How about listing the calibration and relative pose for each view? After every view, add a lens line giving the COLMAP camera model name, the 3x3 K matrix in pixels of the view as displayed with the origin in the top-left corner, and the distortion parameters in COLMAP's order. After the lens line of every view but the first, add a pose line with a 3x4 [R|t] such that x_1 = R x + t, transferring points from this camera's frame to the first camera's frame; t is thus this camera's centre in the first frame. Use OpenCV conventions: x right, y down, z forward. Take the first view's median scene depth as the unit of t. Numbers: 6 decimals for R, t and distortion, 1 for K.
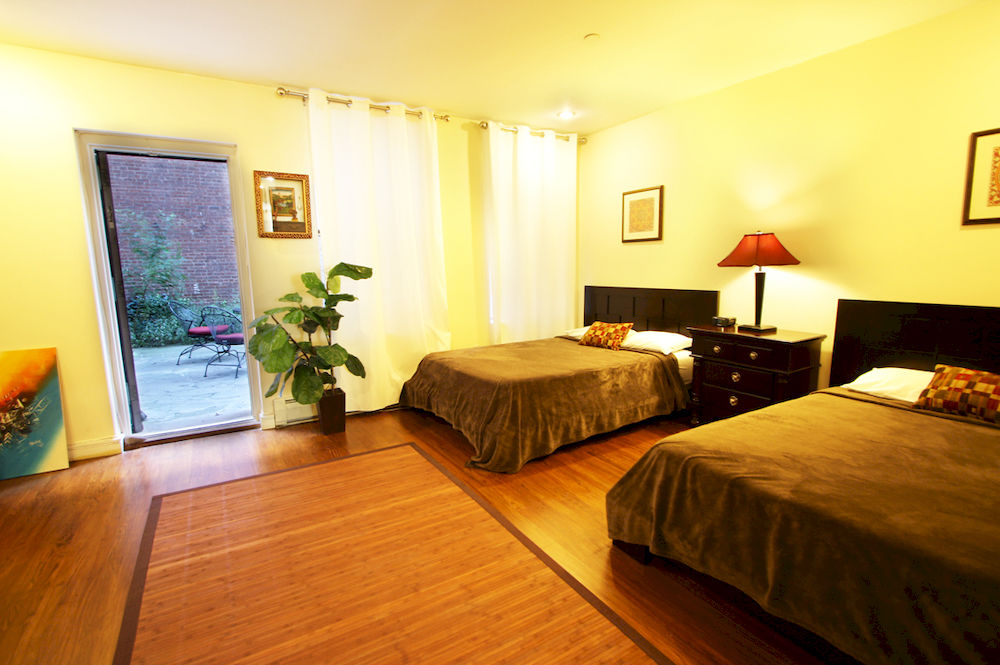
lens RADIAL K [[463.4, 0, 500.4], [0, 463.4, 335.6], [0, 0, 1]] dist [-0.018258, 0.002697]
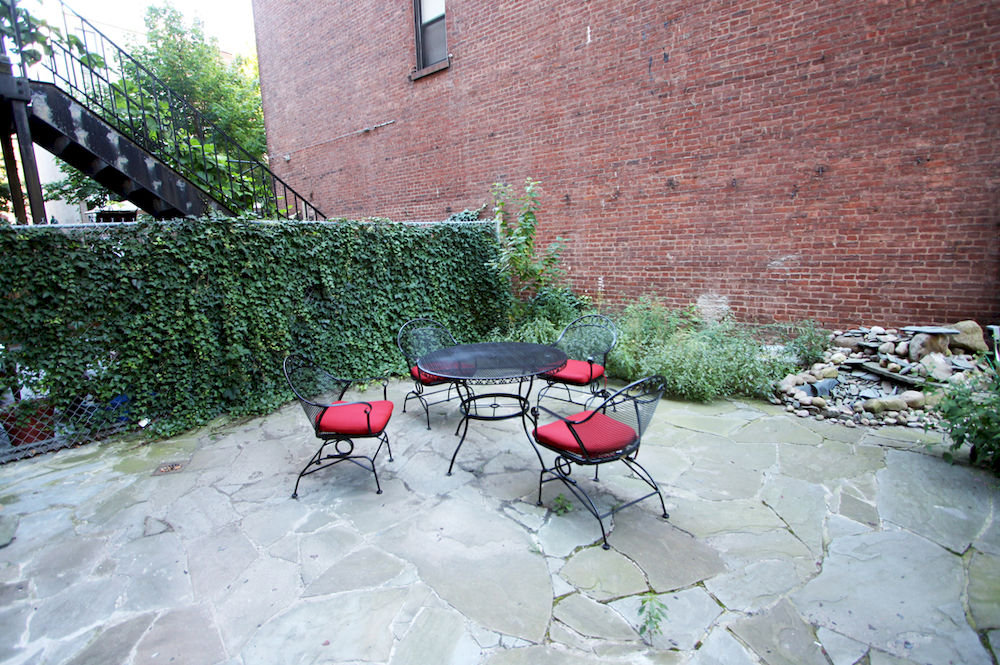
lens RADIAL K [[463.4, 0, 500.6], [0, 463.4, 334.1], [0, 0, 1]] dist [-0.018258, 0.002697]
pose [[0.313567, 0.181582, -0.932043, -0.081745], [-0.123867, 0.980981, 0.149444, -0.326139], [0.941453, 0.068589, 0.330095, 1.788979]]
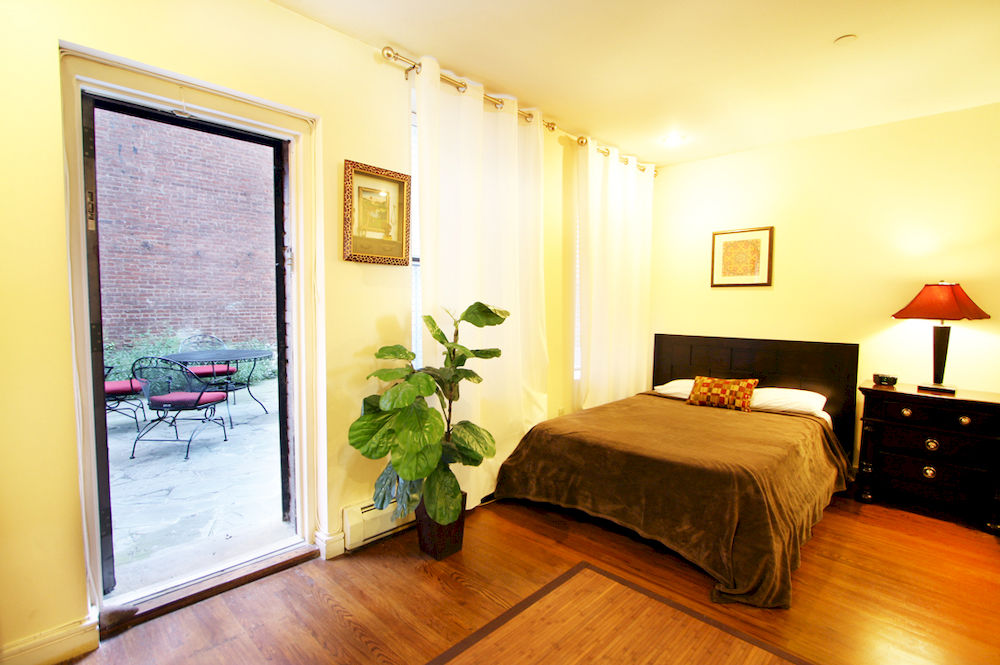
lens RADIAL K [[463.4, 0, 502.6], [0, 463.4, 336.8], [0, 0, 1]] dist [-0.018258, 0.002697]
pose [[0.970524, 0.008853, 0.240844, -0.469431], [0.010600, 0.996790, -0.079354, -0.051715], [-0.240773, 0.079568, 0.967315, 0.326925]]
